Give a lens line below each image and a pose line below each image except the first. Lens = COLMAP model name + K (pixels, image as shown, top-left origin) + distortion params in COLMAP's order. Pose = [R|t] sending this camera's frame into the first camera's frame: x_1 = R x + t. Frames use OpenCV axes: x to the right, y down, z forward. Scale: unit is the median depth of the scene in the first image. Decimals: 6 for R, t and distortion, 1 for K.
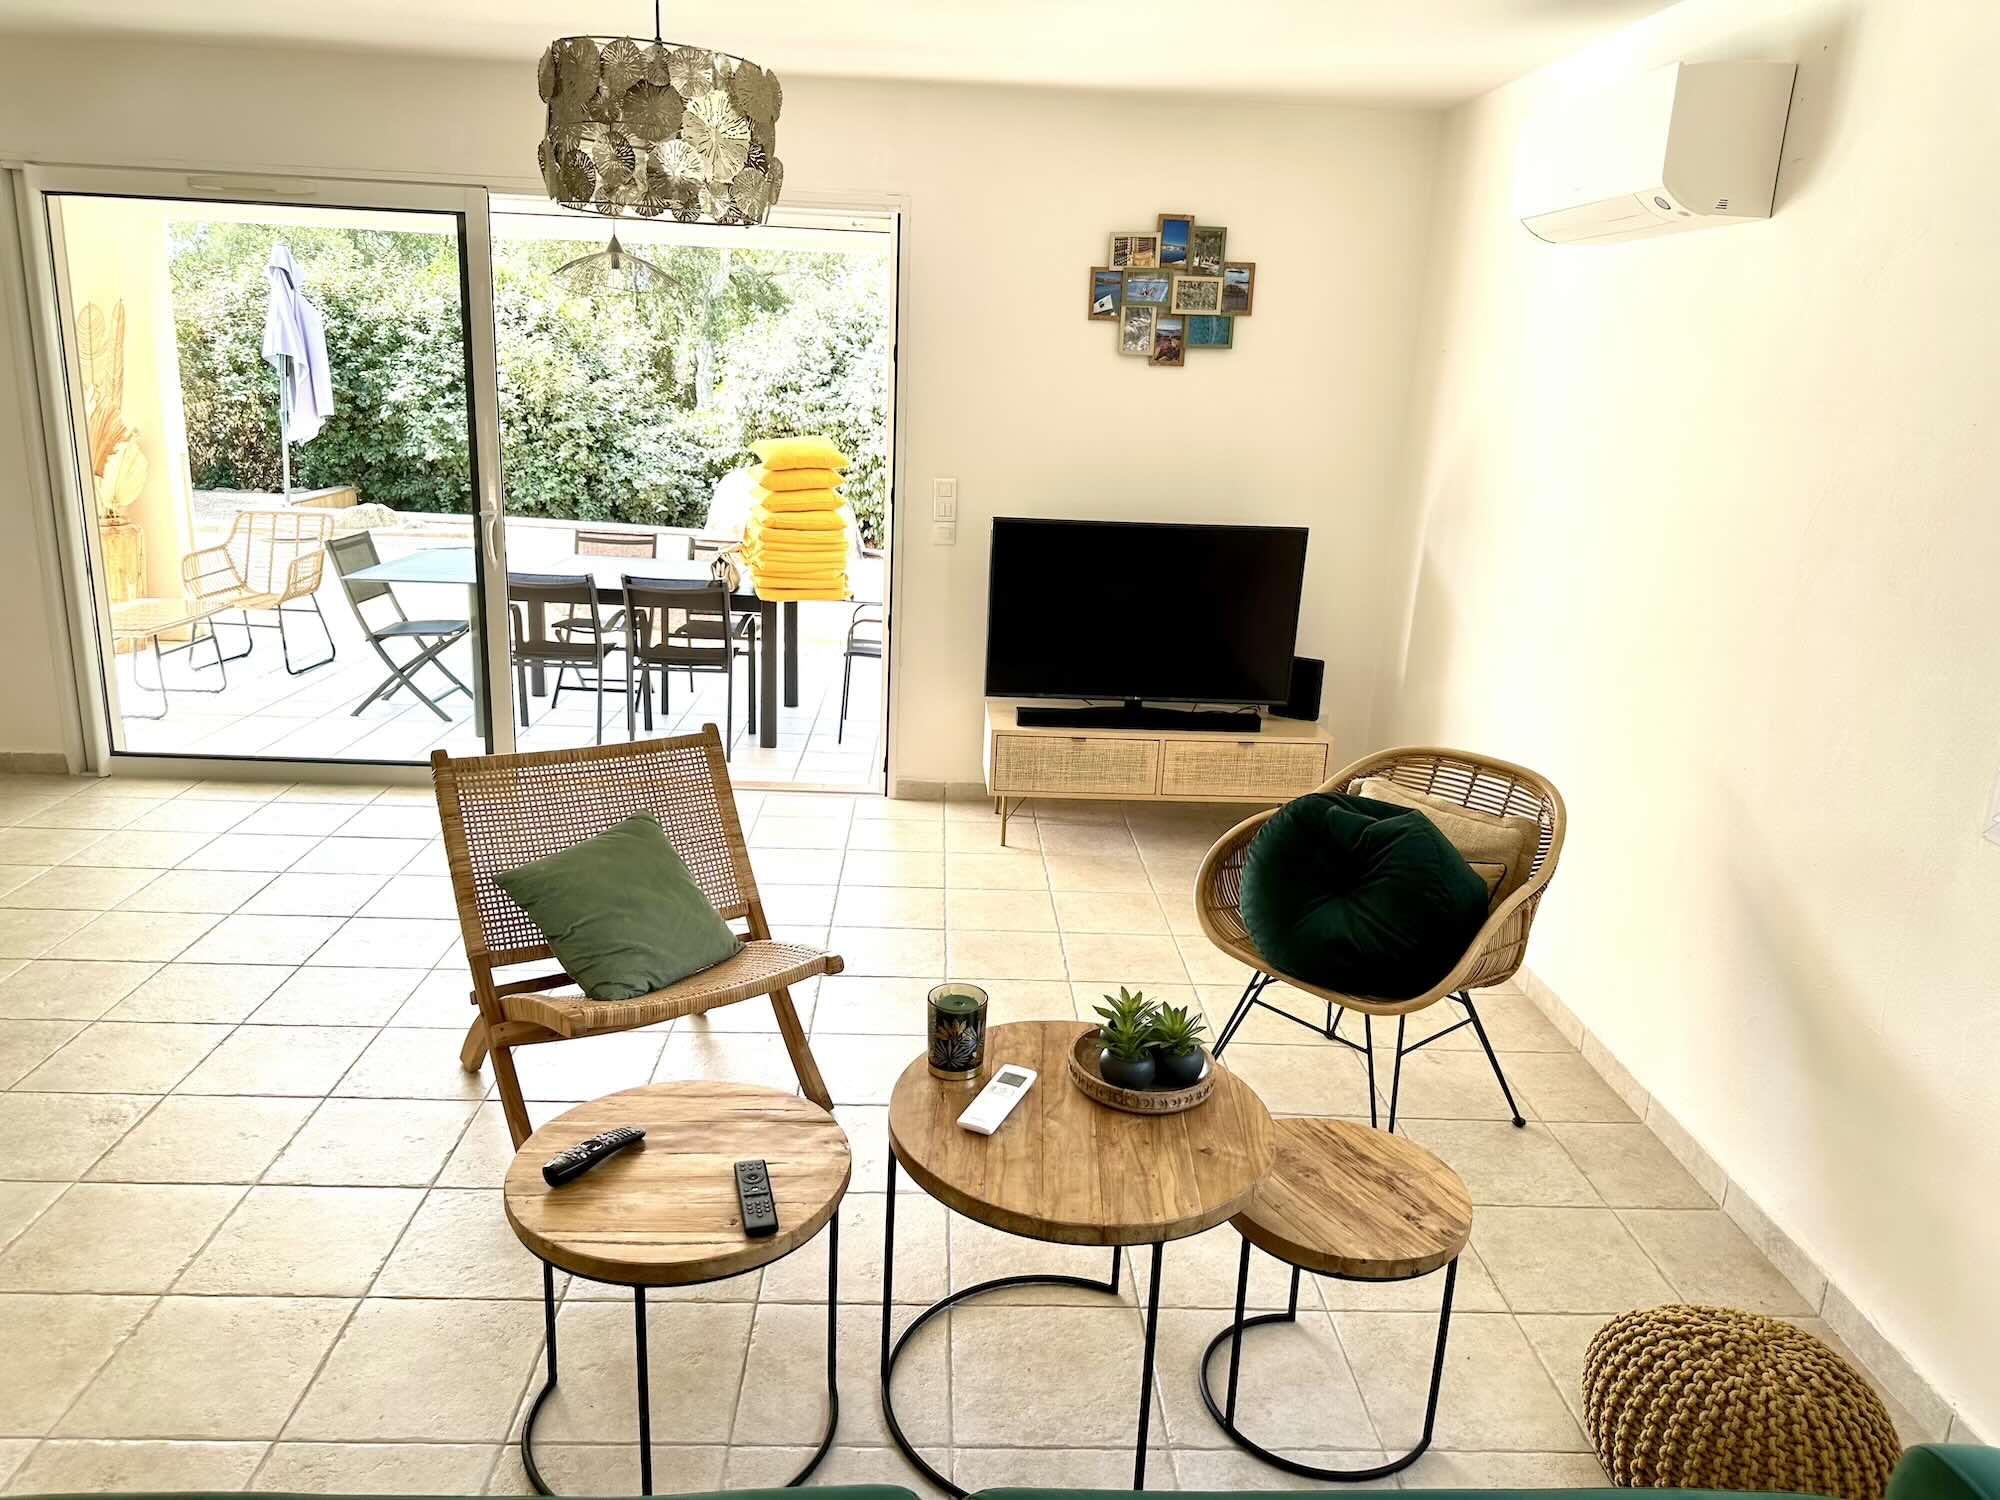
lens RADIAL K [[1401.3, 0, 1000.0], [0, 1401.3, 750.0], [0, 0, 1]] dist [0.107532, -0.215821]
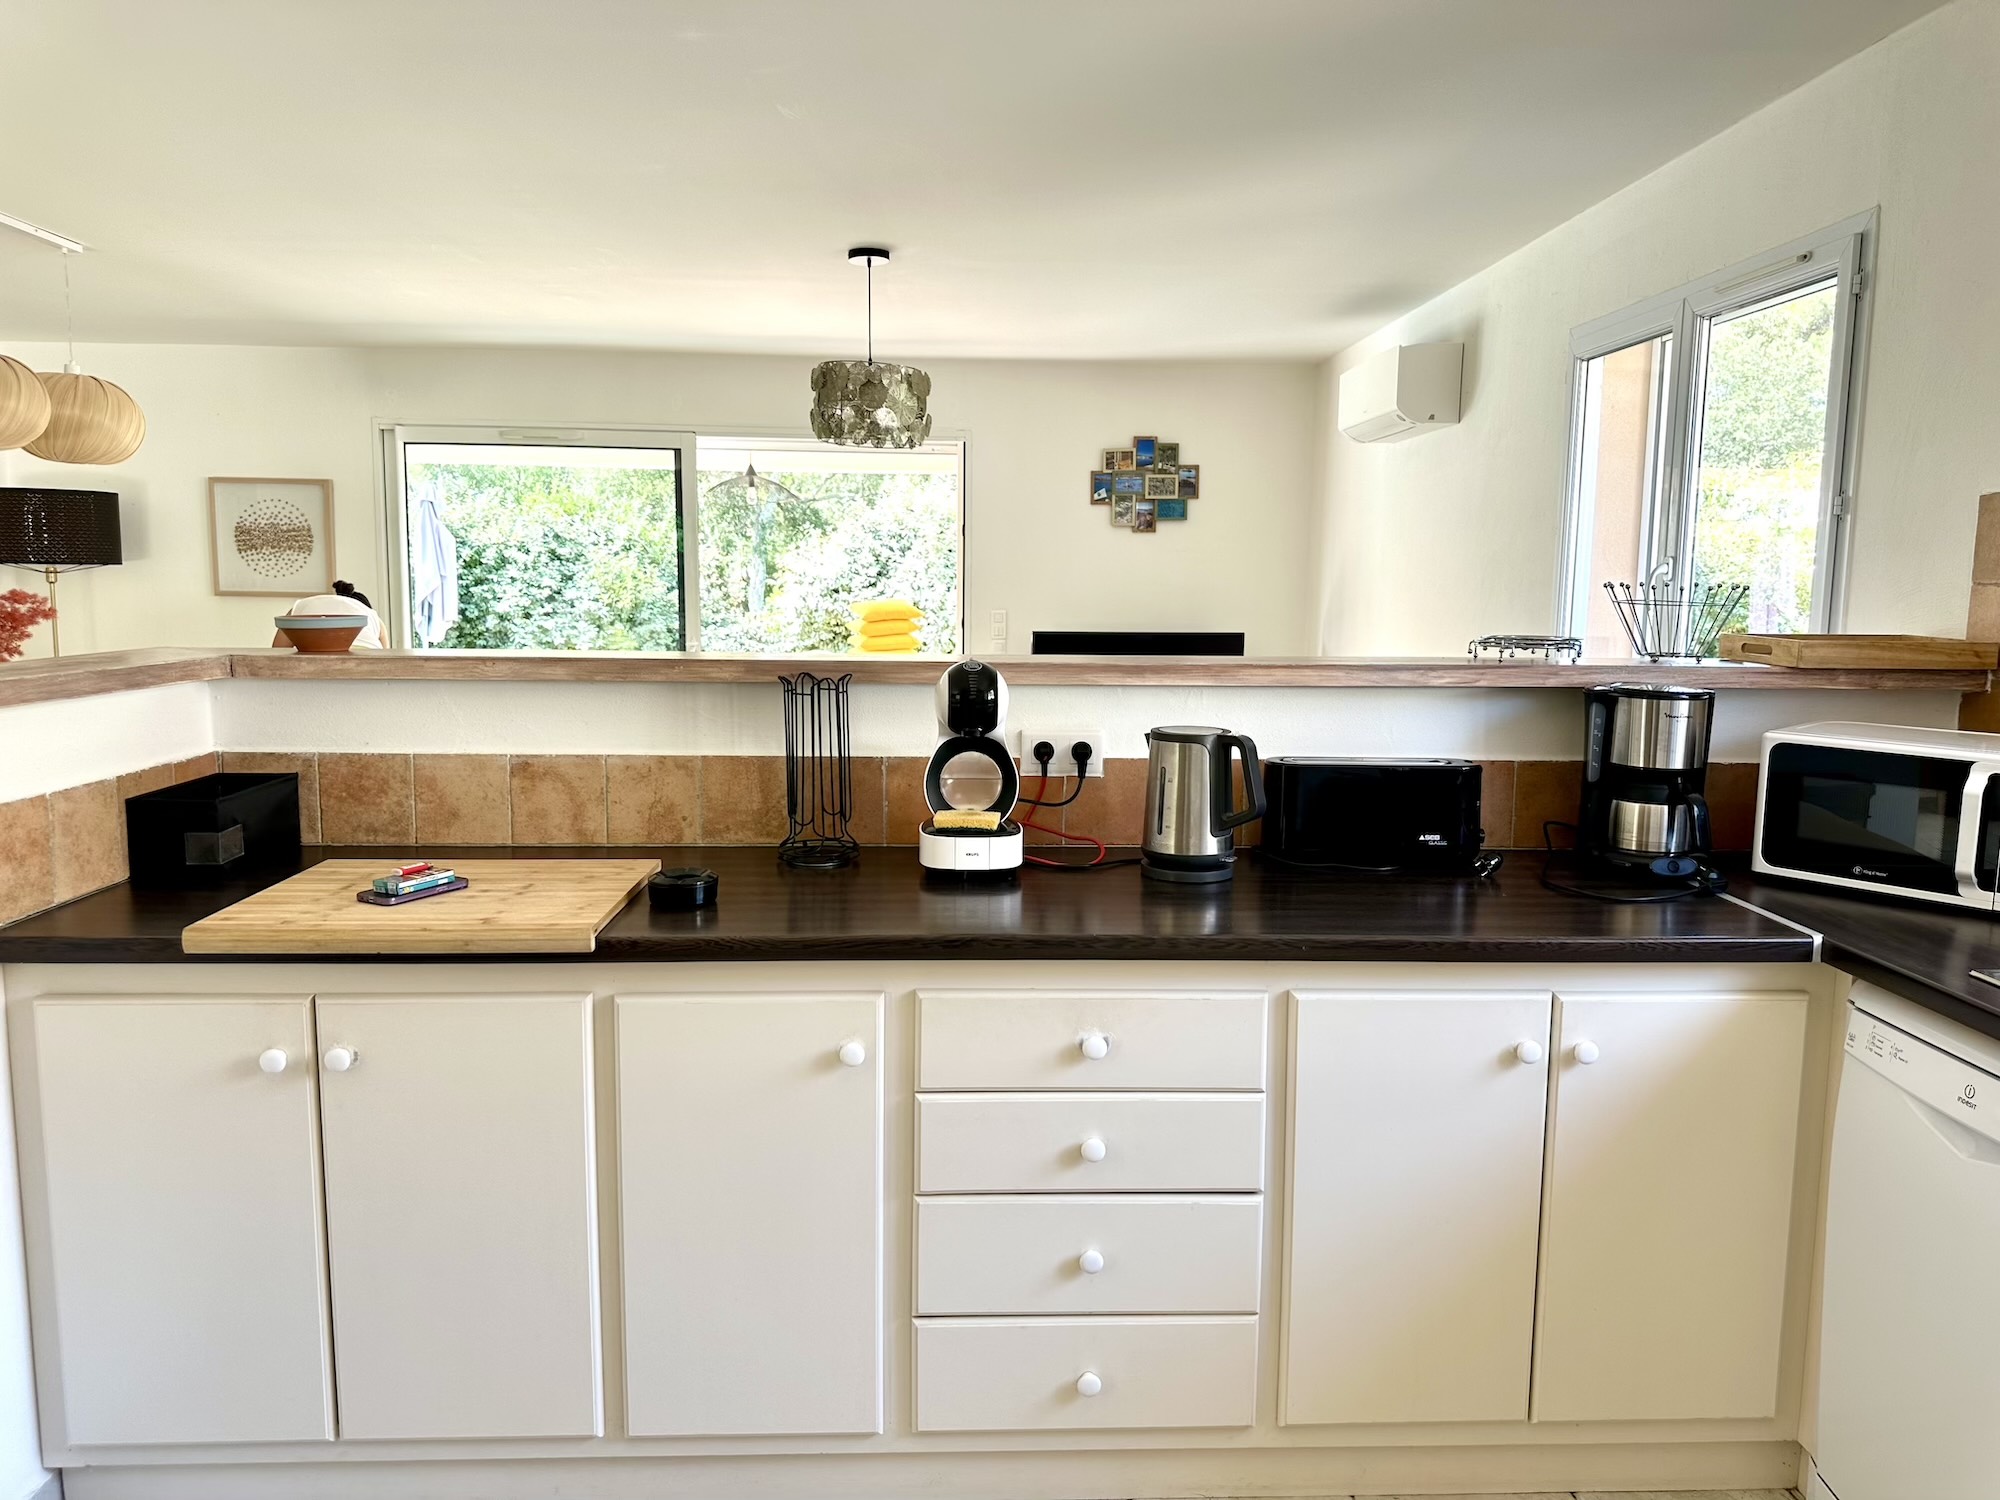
lens RADIAL K [[1375.1, 0, 1025.9], [0, 1375.1, 745.1], [0, 0, 1]] dist [0.142661, -0.176513]
pose [[0.999395, -0.034266, 0.006002, -0.006992], [0.034776, 0.988542, -0.146887, 0.046692], [-0.000900, 0.147007, 0.989135, -0.120405]]
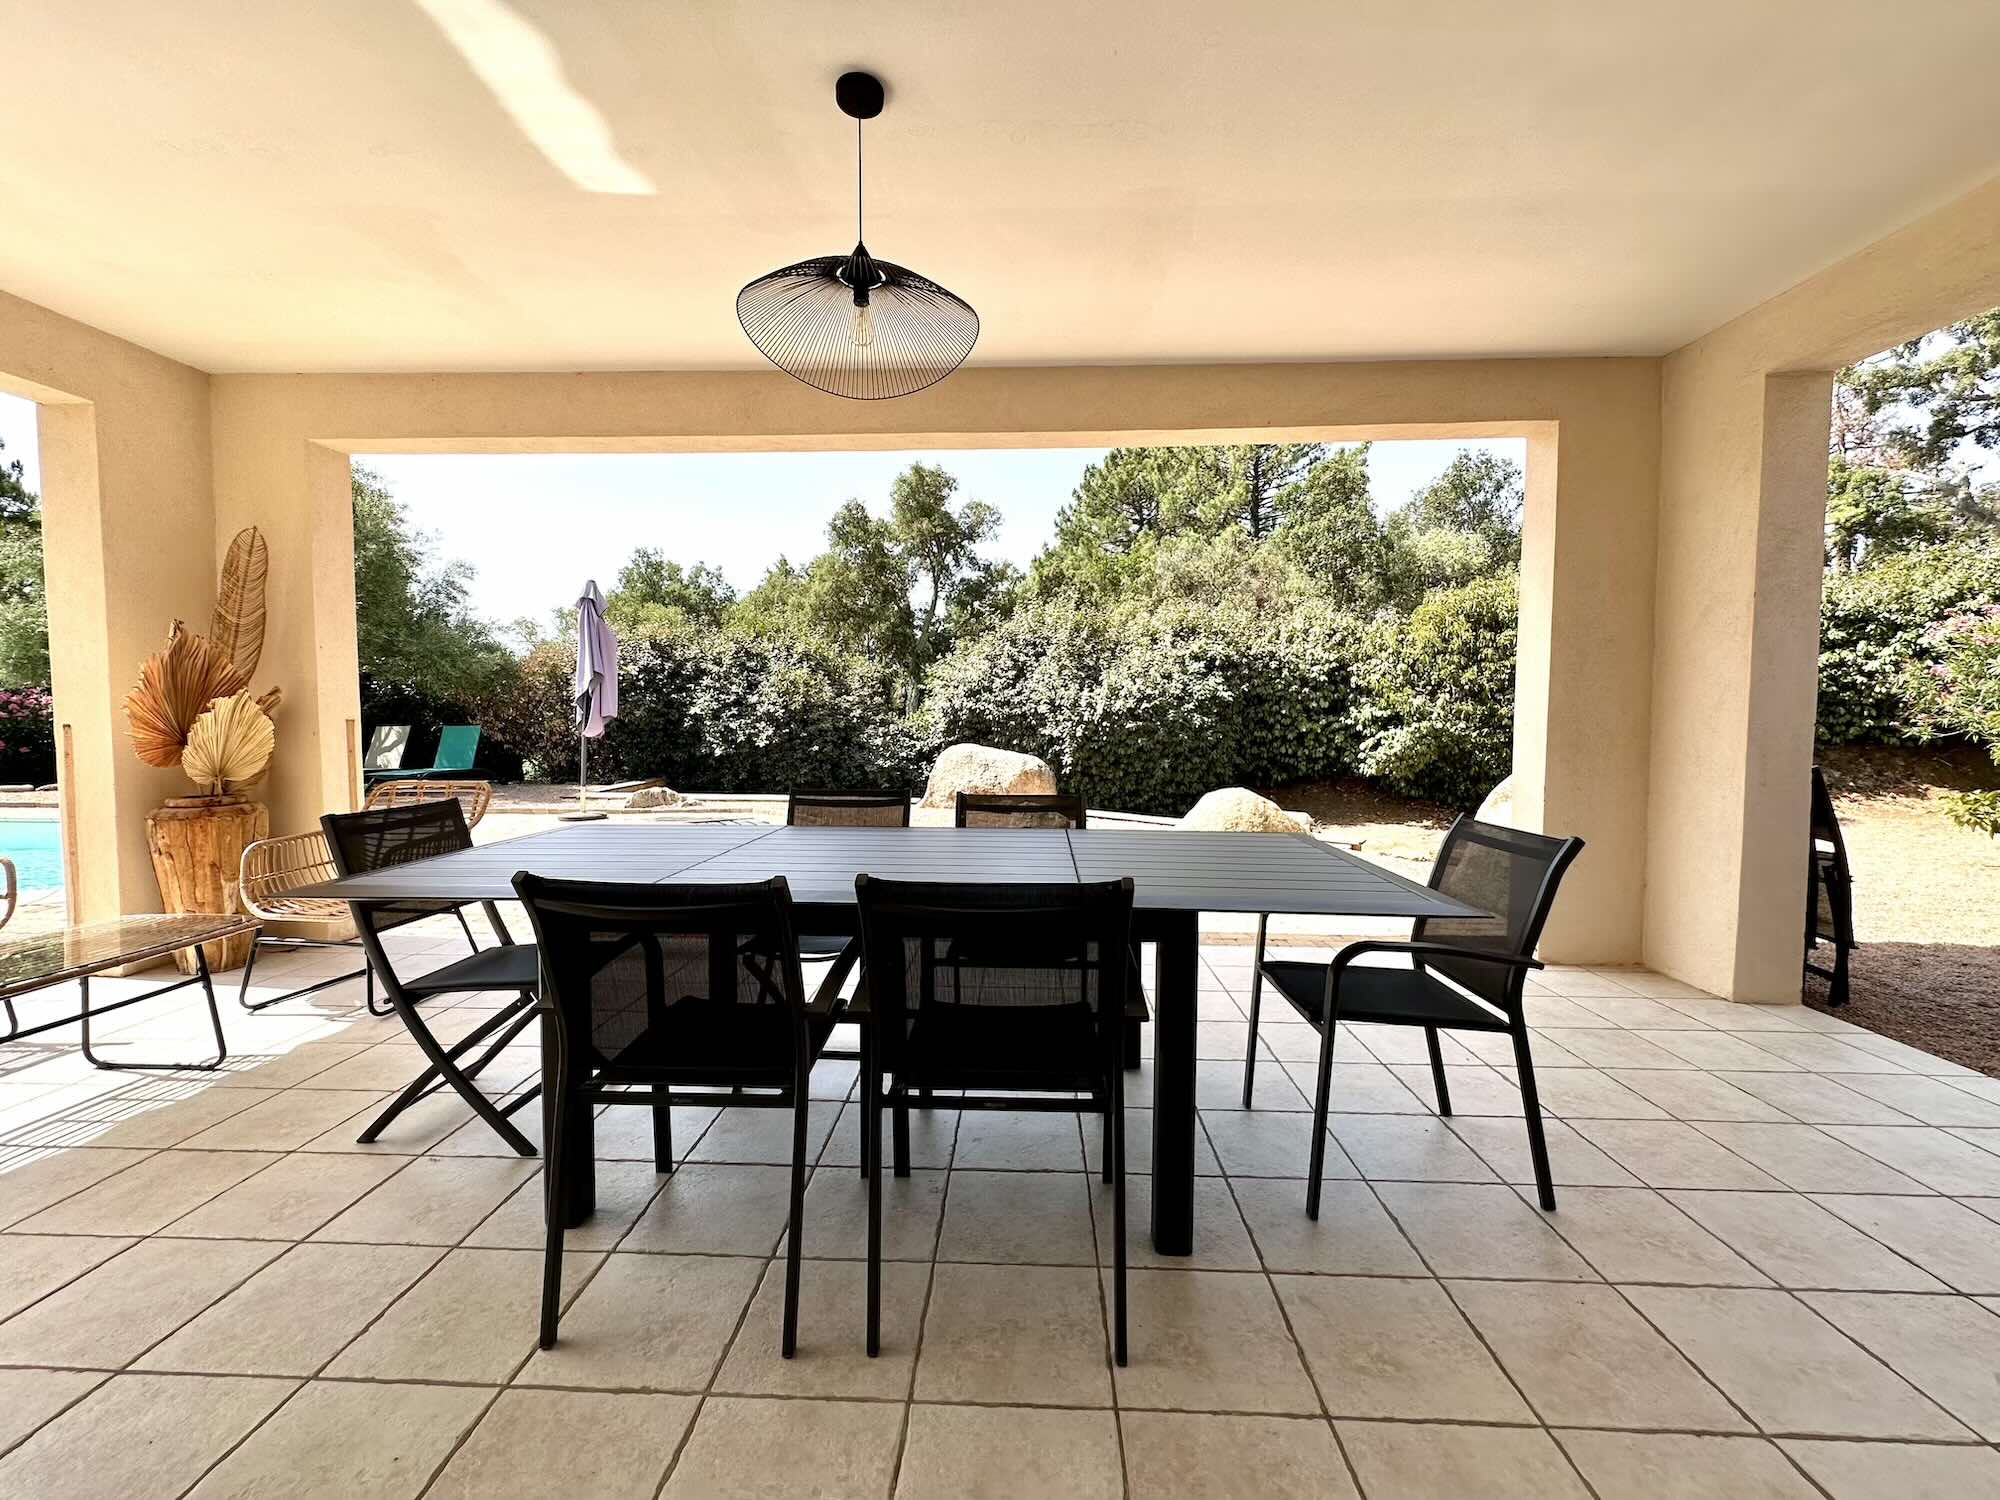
lens RADIAL K [[801.5, 0, 995.8], [0, 801.5, 748.2], [0, 0, 1]] dist [0.004260, -0.003843]
pose [[0.995771, -0.039075, -0.083146, -0.079449], [0.019979, 0.975486, -0.219154, -0.041691], [0.089671, 0.216566, 0.972141, 0.295594]]
